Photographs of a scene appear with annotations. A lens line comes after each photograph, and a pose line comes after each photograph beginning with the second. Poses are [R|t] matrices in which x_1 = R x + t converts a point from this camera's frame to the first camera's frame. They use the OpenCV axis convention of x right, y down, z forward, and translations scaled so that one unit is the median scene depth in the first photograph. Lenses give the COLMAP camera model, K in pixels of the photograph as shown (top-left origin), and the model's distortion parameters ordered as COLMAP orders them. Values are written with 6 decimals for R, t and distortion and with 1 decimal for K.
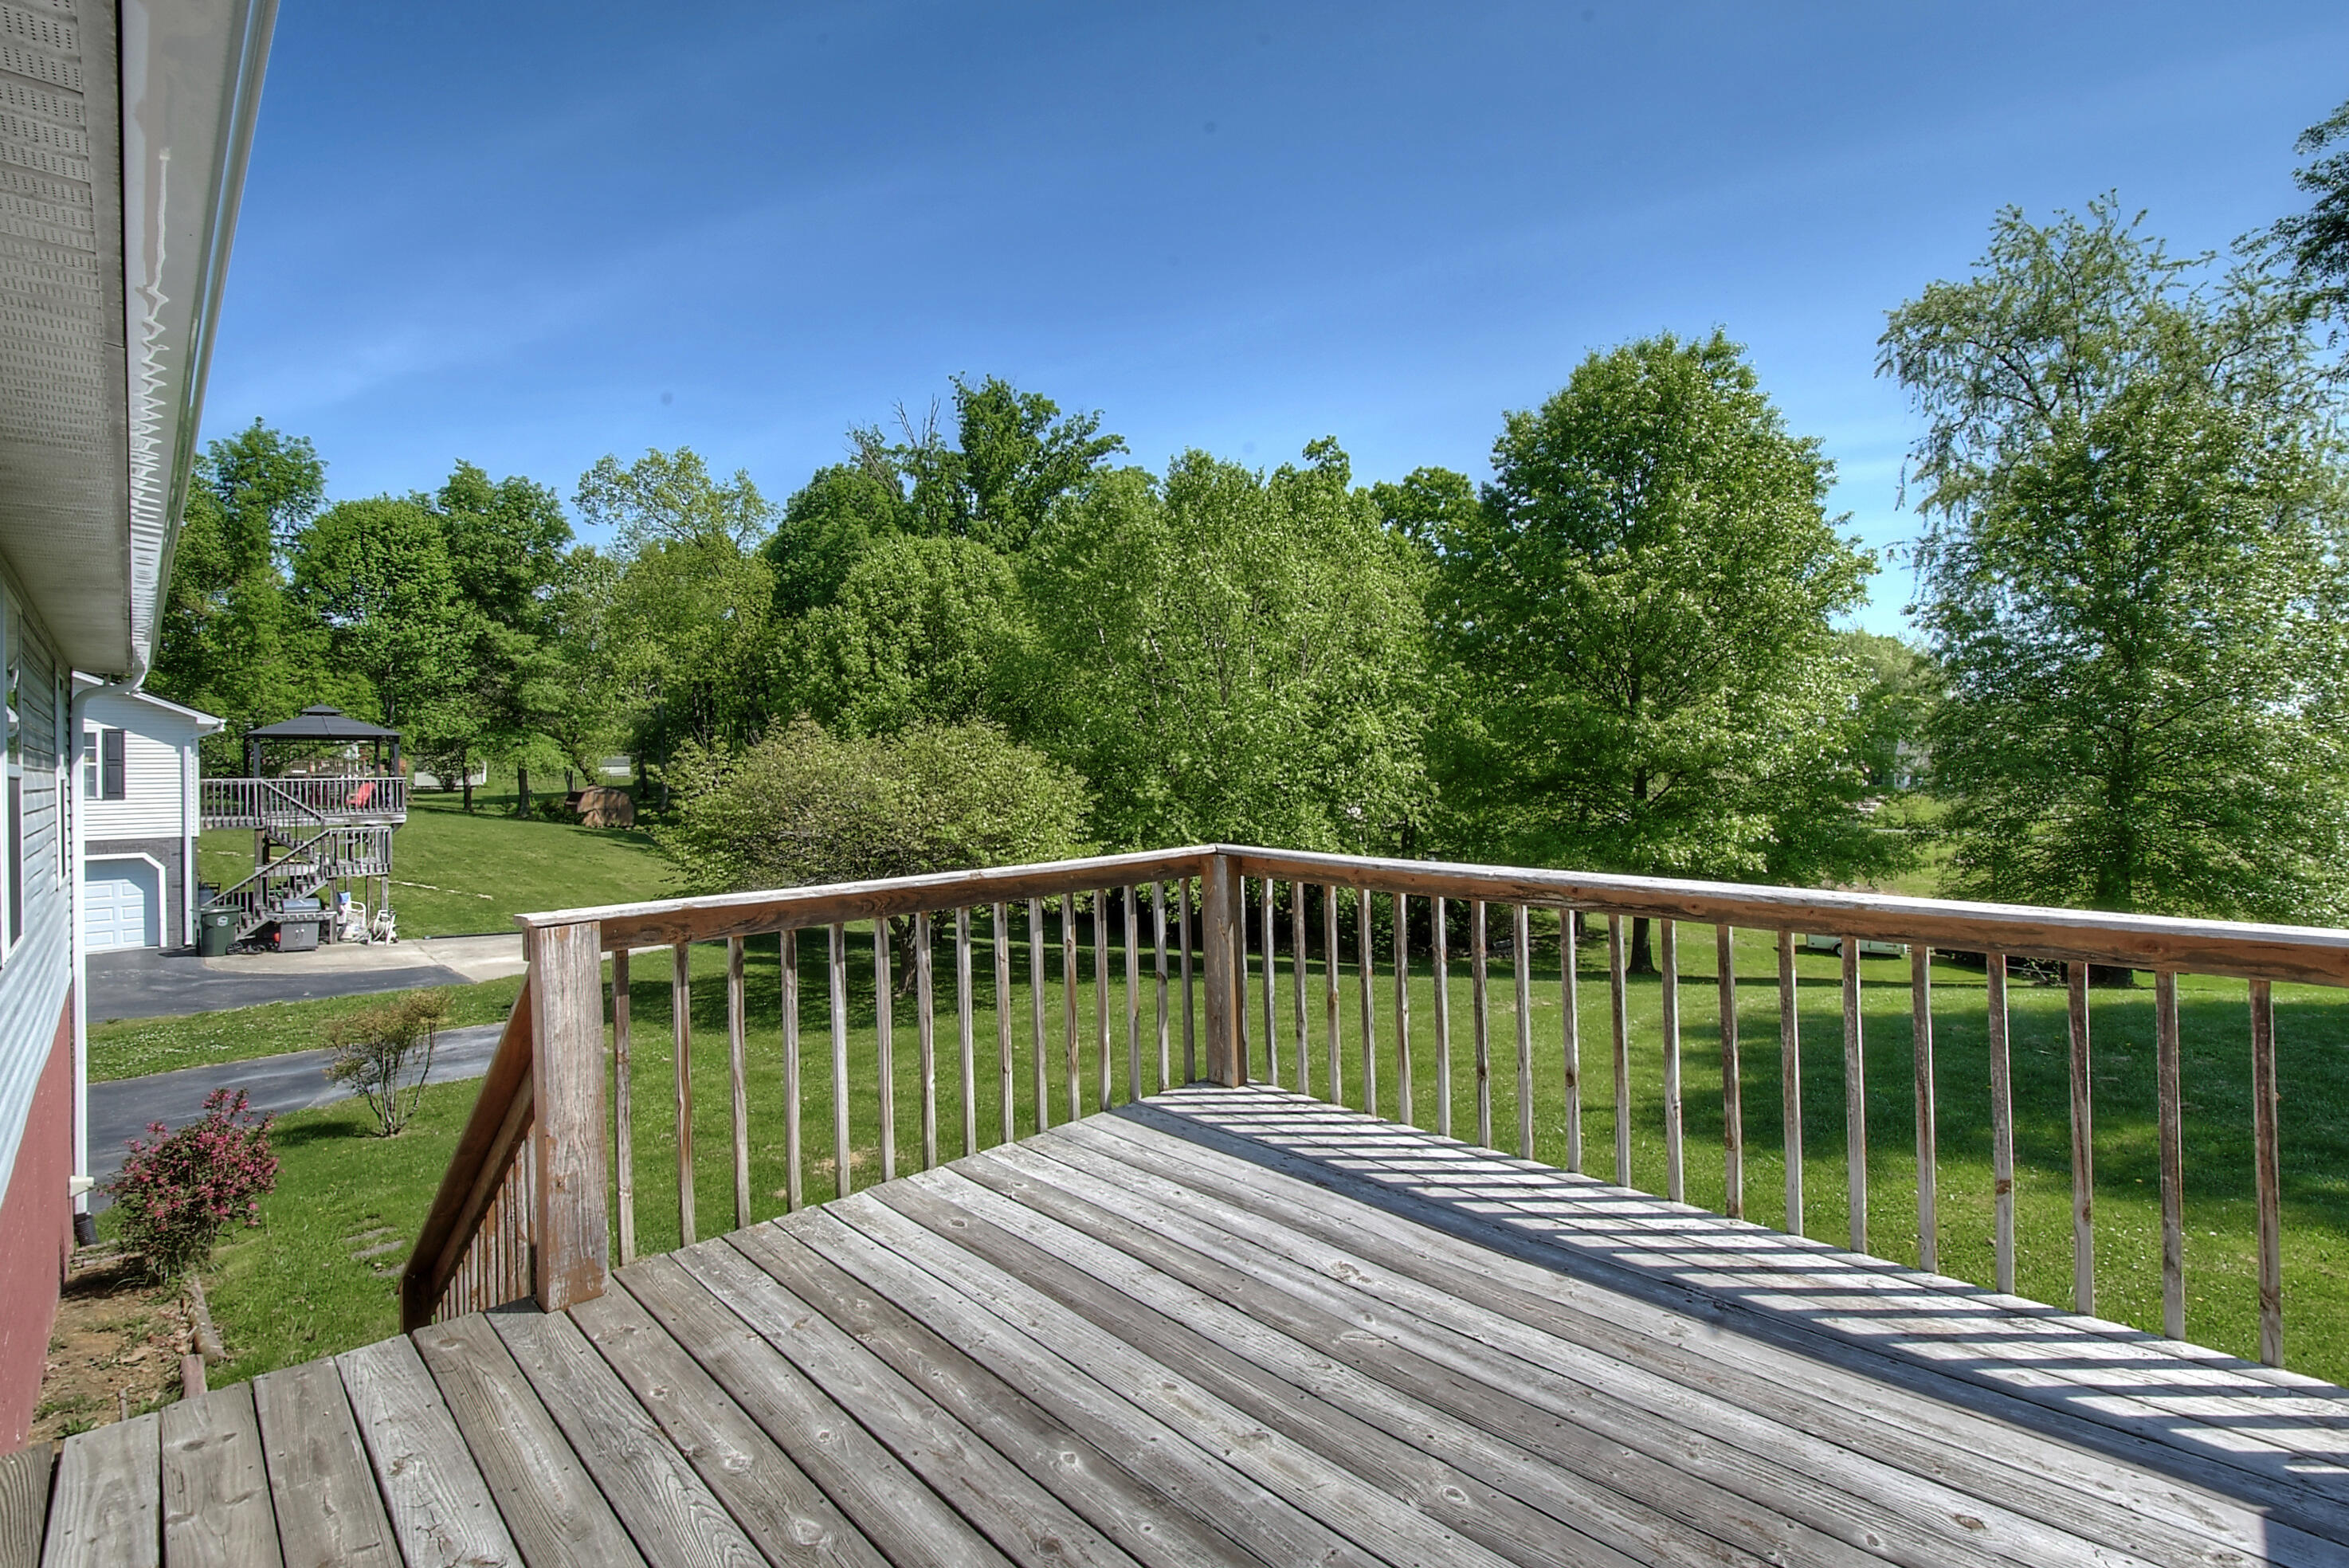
lens RADIAL K [[1023.1, 0, 1174.5], [0, 1023.1, 784.0], [0, 0, 1]] dist [0.035503, -0.031560]
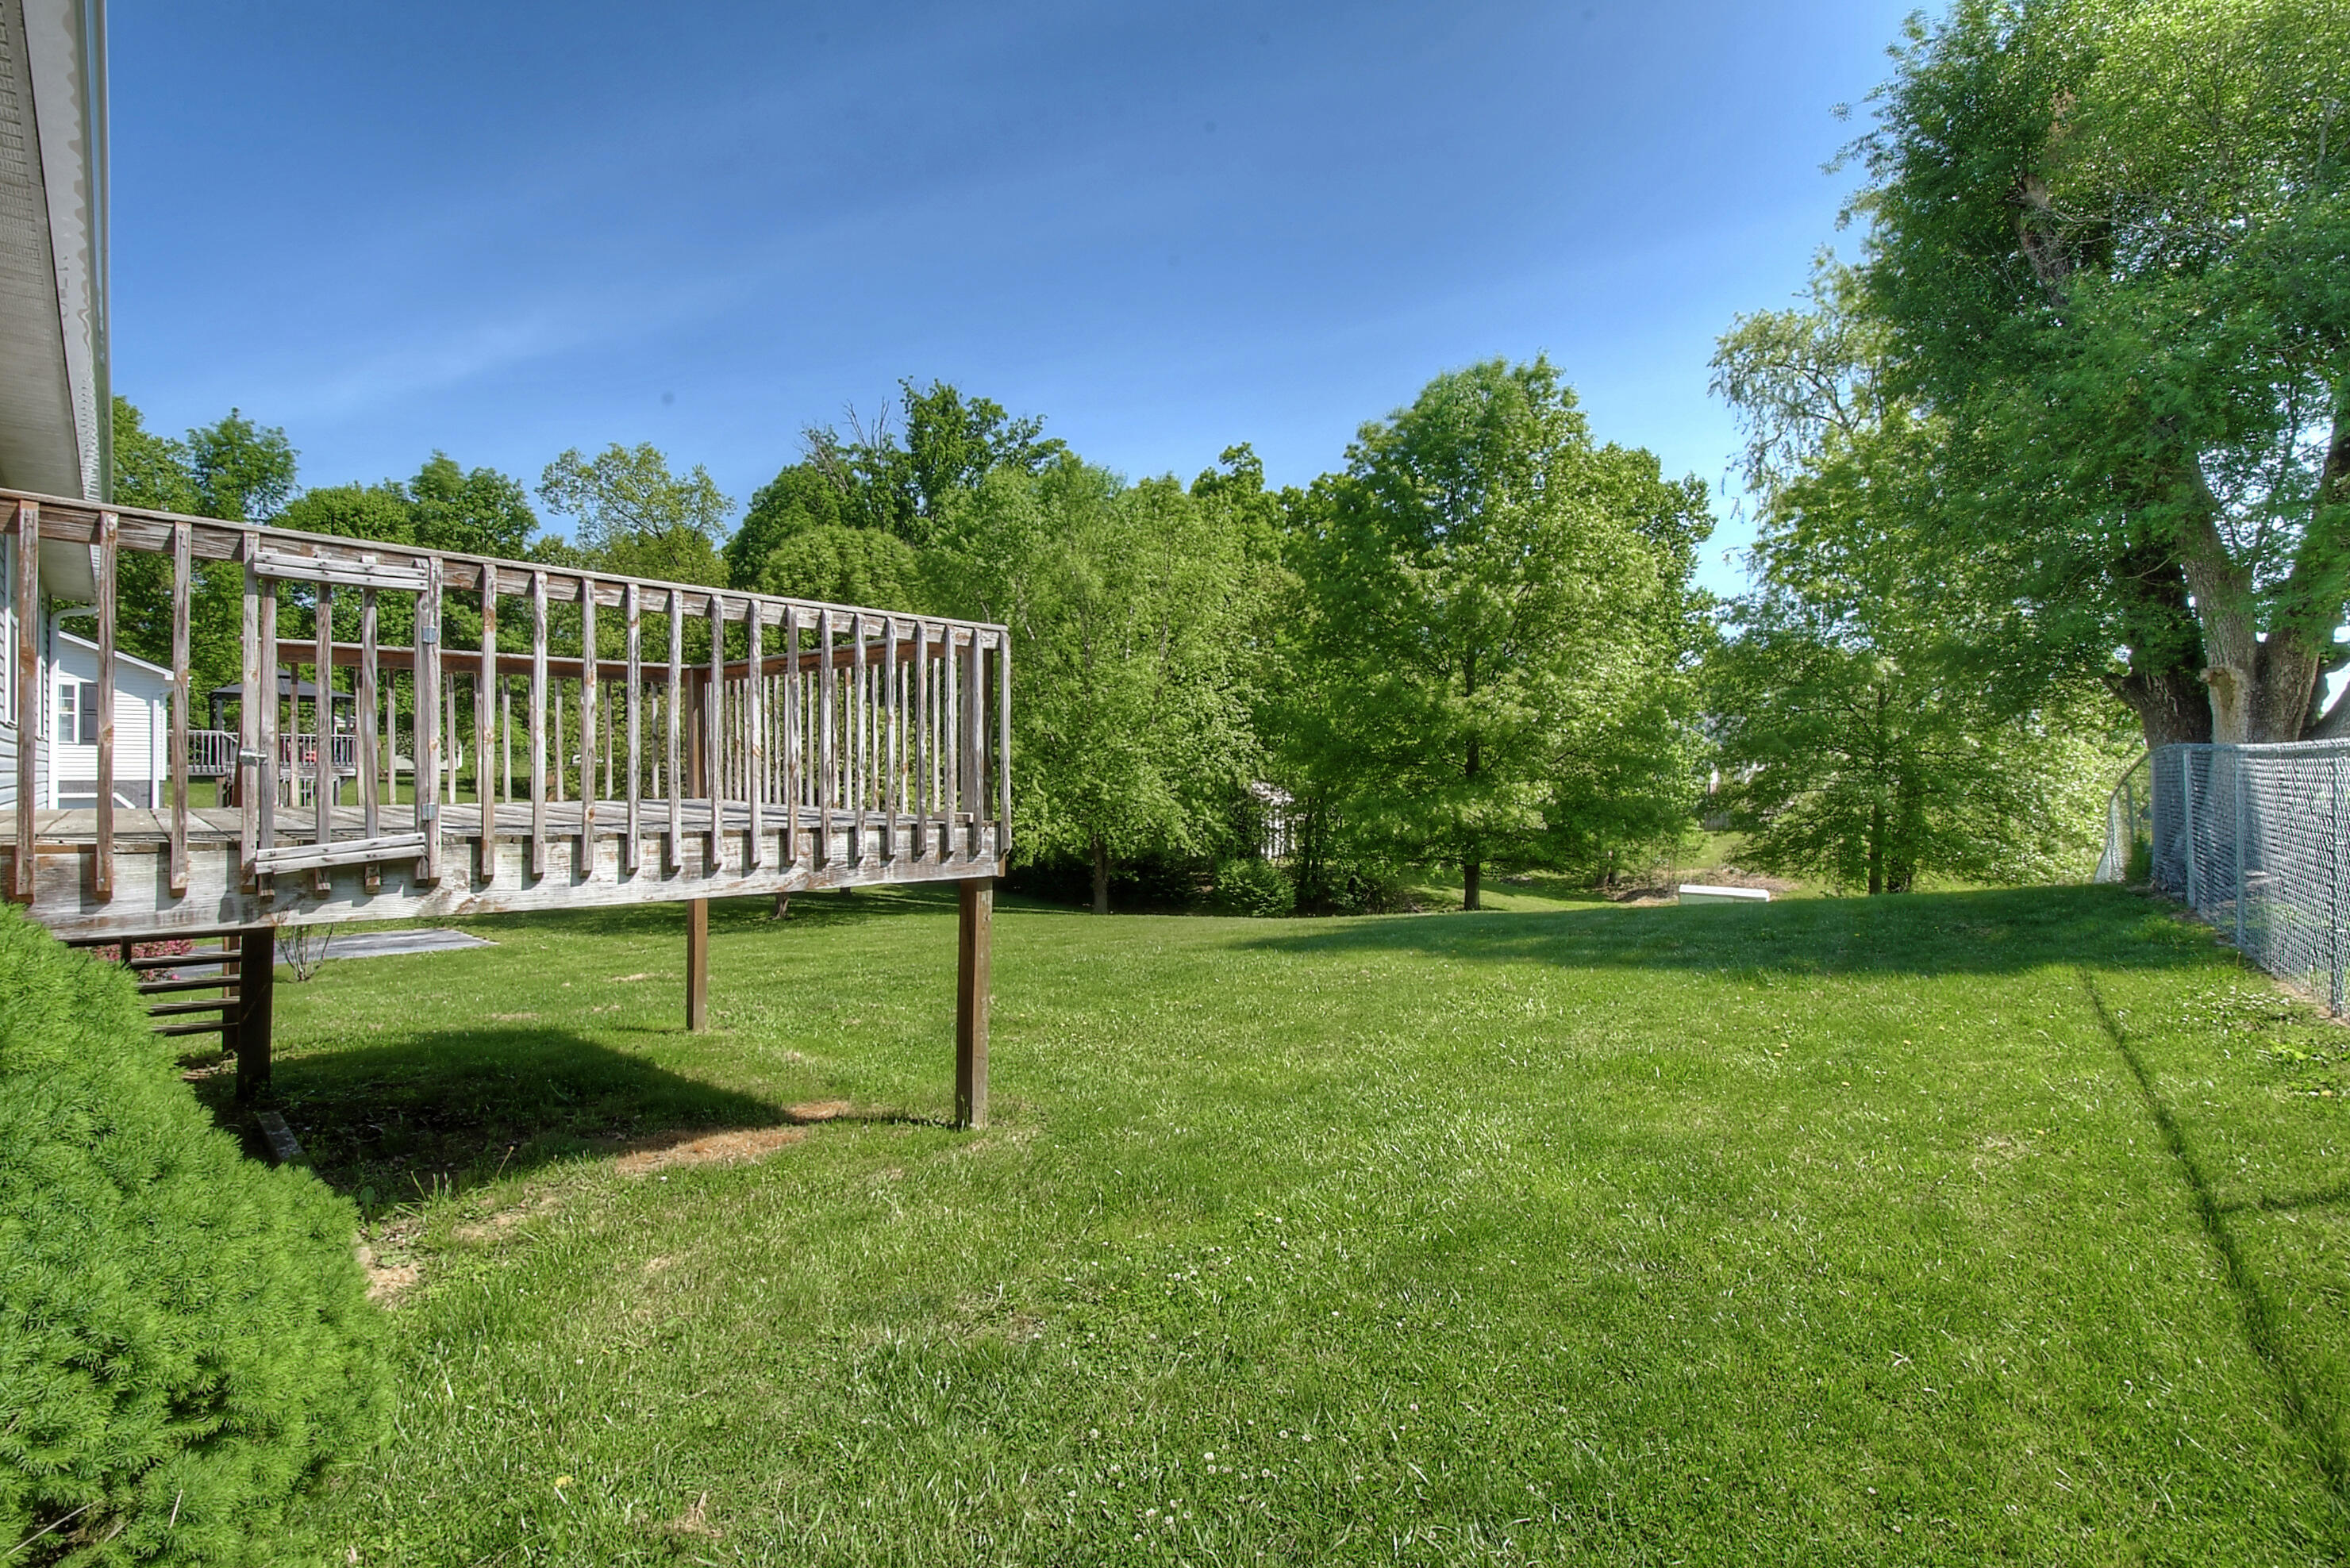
lens RADIAL K [[1023.5, 0, 1175.0], [0, 1023.5, 784.0], [0, 0, 1]] dist [0.035503, -0.031560]
pose [[0.999860, 0.014339, 0.008590, 0.074408], [-0.014300, 0.999887, -0.004593, 0.022468], [-0.008654, 0.004470, 0.999953, -0.067627]]
